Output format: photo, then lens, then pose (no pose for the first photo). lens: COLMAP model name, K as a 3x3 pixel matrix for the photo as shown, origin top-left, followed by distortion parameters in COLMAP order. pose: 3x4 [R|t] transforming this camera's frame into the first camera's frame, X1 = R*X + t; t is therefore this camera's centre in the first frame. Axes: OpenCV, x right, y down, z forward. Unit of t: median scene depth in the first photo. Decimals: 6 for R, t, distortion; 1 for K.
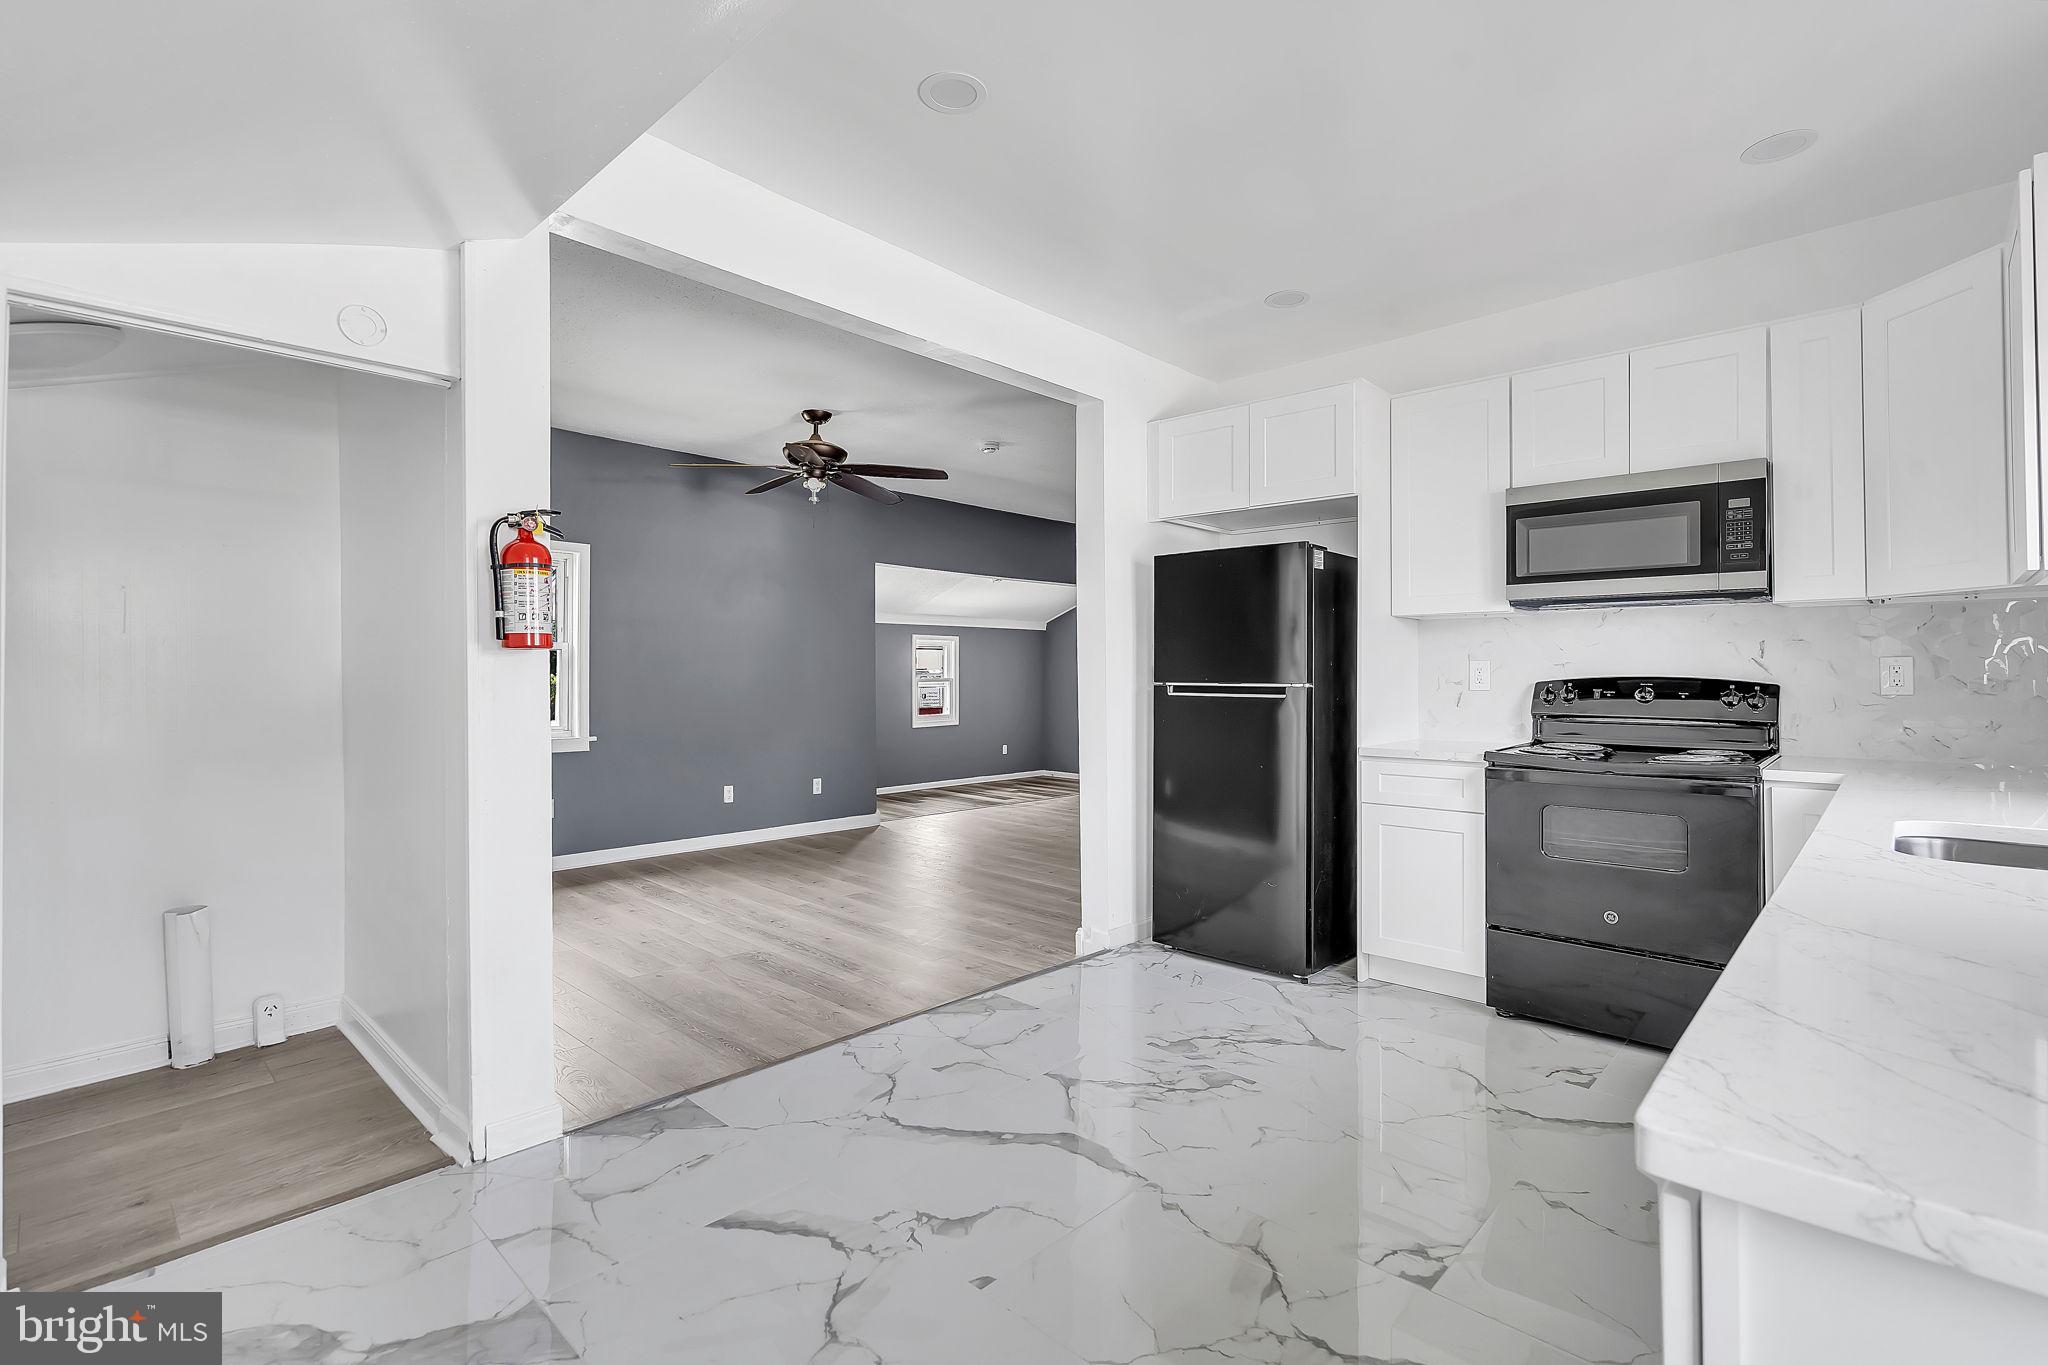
lens RADIAL K [[926.4, 0, 1026.9], [0, 926.4, 660.7], [0, 0, 1]] dist [0.000466, -0.000593]
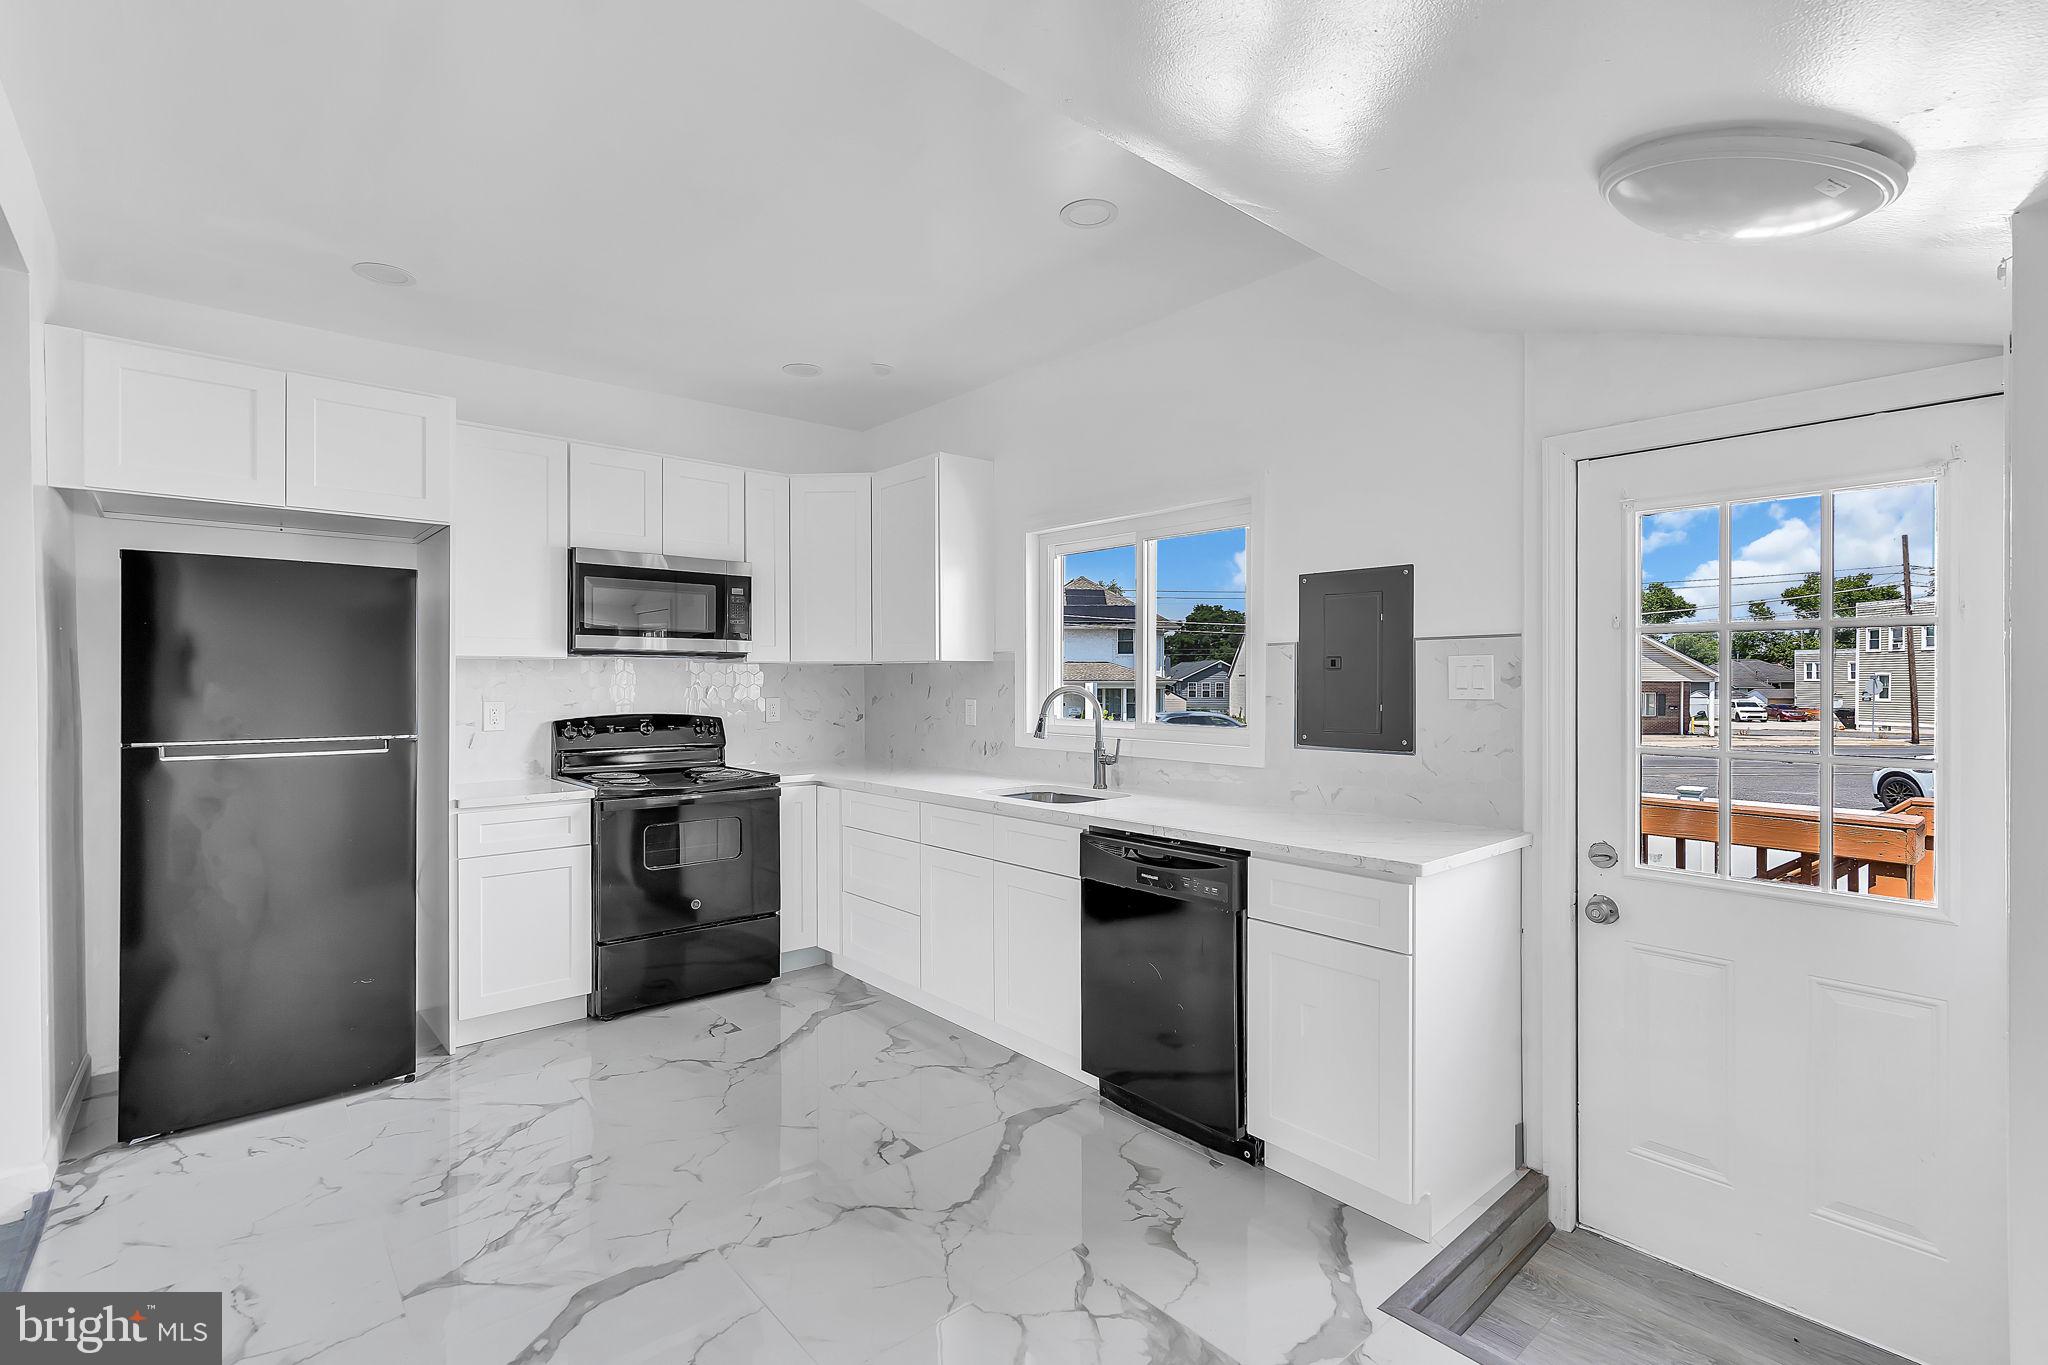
lens RADIAL K [[926.4, 0, 1023.5], [0, 926.4, 678.9], [0, 0, 1]] dist [0.000466, -0.000593]
pose [[0.105004, 0.004079, 0.994463, -0.513550], [-0.013983, 0.999899, -0.002625, -0.033184], [-0.994373, -0.013630, 0.105050, 0.355233]]
